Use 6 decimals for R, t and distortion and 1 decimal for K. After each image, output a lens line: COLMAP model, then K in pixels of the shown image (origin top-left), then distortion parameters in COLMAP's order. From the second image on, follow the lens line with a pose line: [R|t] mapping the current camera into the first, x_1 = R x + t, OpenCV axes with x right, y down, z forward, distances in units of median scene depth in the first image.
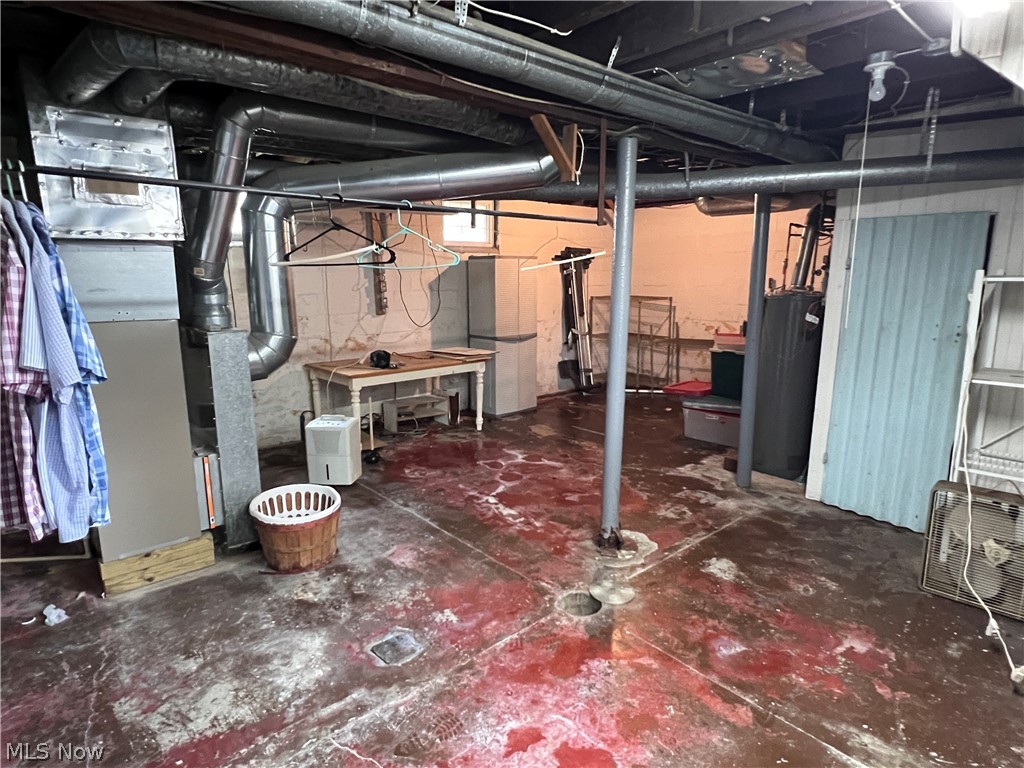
lens RADIAL K [[580.0, 0, 508.1], [0, 580.0, 386.0], [0, 0, 1]] dist [-0.001307, -0.001889]
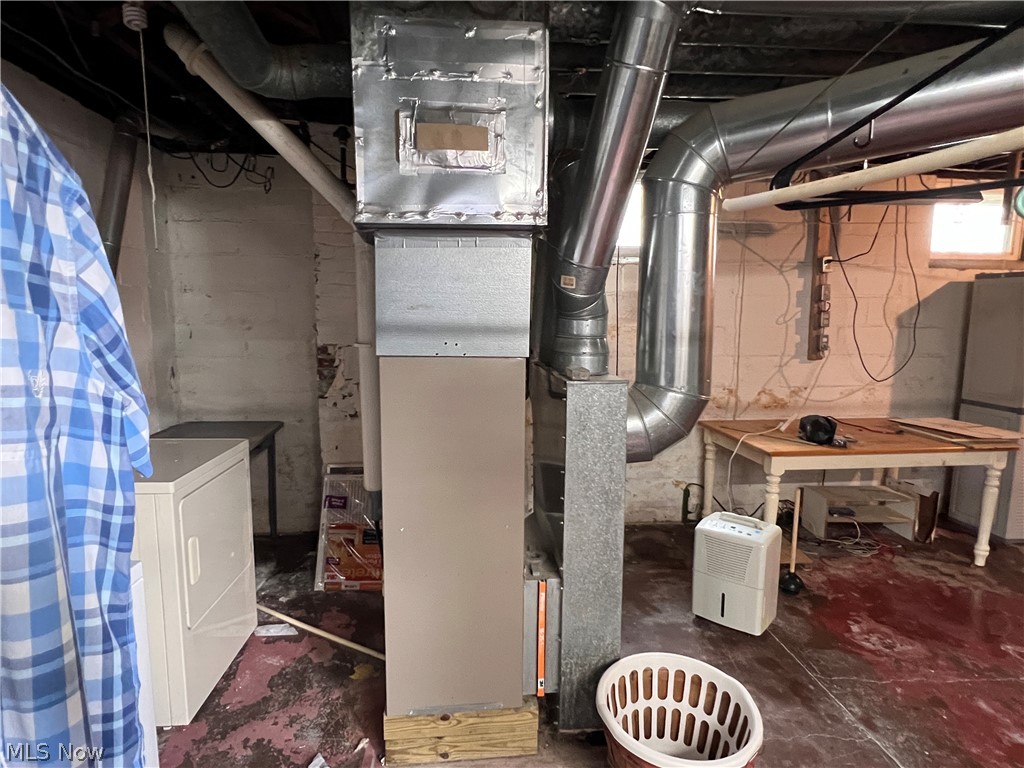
lens RADIAL K [[580.0, 0, 510.4], [0, 580.0, 385.4], [0, 0, 1]] dist [-0.001307, -0.001889]
pose [[0.807539, 0.085621, -0.583566, -0.147021], [-0.121391, 0.992352, -0.022384, -0.046154], [0.577187, 0.088916, 0.811757, 0.326105]]
